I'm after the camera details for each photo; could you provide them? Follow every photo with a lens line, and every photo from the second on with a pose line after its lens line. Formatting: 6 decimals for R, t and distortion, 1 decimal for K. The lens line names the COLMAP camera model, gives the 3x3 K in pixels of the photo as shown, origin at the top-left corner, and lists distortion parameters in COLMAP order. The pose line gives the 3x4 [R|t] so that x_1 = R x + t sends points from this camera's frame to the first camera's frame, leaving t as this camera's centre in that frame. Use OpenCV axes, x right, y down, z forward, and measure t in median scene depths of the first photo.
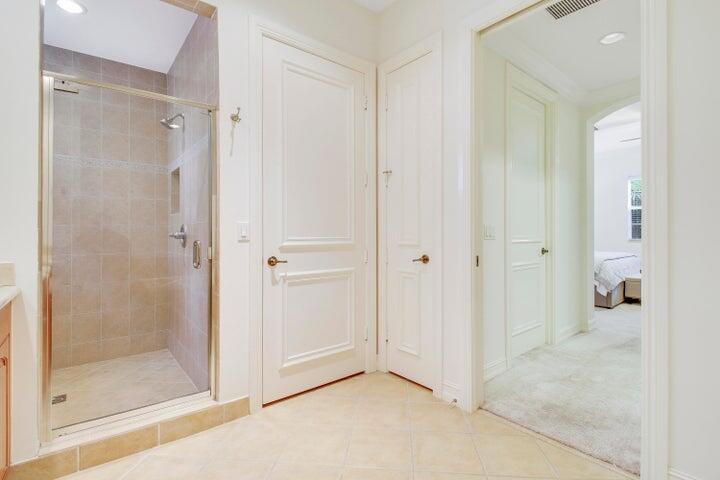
lens RADIAL K [[337.1, 0, 359.4], [0, 337.1, 237.4], [0, 0, 1]] dist [-0.003812, -0.007335]
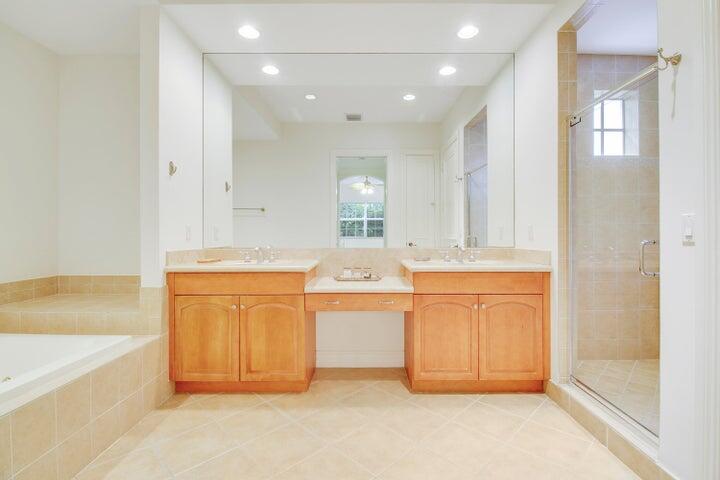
lens RADIAL K [[337.1, 0, 366.3], [0, 337.1, 235.6], [0, 0, 1]] dist [-0.003812, -0.007335]
pose [[-0.625816, 0.003423, -0.779963, 0.541983], [0.000119, 0.999991, 0.004293, -0.007279], [0.779971, 0.002594, -0.625811, 0.940589]]
